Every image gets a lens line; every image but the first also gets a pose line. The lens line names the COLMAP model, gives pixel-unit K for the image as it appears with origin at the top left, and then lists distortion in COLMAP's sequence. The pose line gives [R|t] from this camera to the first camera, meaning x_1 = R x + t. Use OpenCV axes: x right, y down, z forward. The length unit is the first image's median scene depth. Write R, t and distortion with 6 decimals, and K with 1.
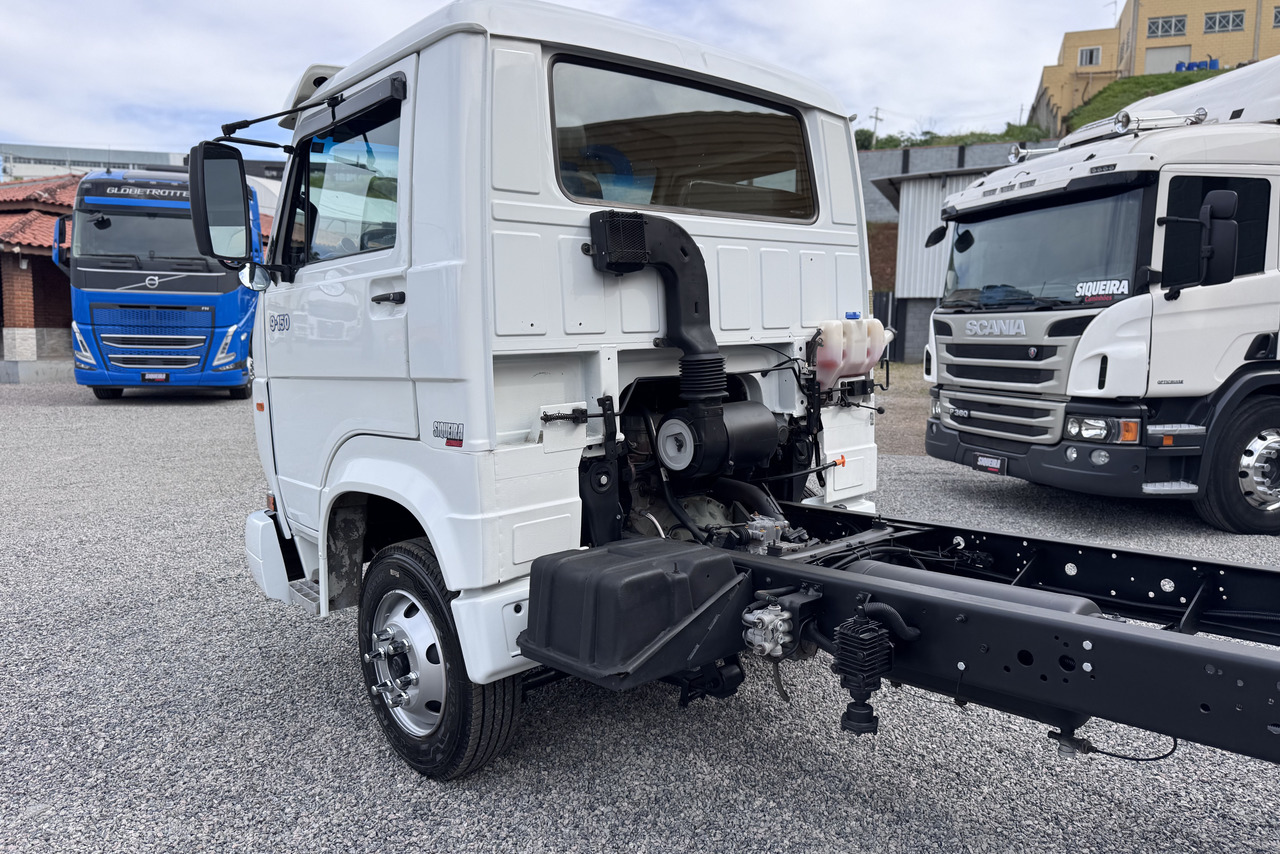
lens RADIAL K [[889.8, 0, 640.0], [0, 889.8, 427.0], [0, 0, 1]] dist [0.138275, -0.201452]
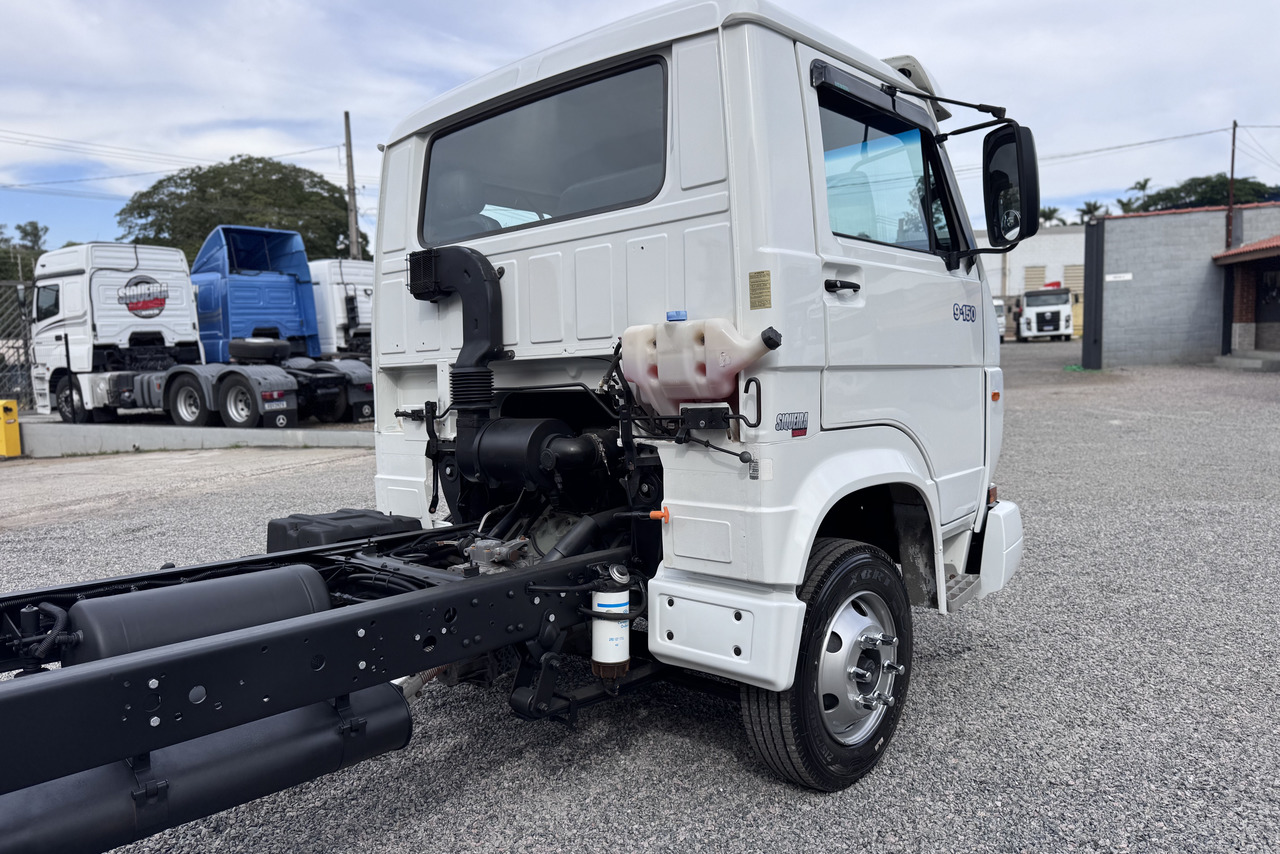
lens RADIAL K [[889.8, 0, 640.0], [0, 889.8, 427.0], [0, 0, 1]] dist [0.138275, -0.201452]
pose [[0.078308, 0.087784, -0.993057, 1.114372], [-0.065684, 0.994406, 0.082724, -0.109678], [0.994763, 0.058750, 0.083636, 1.072159]]
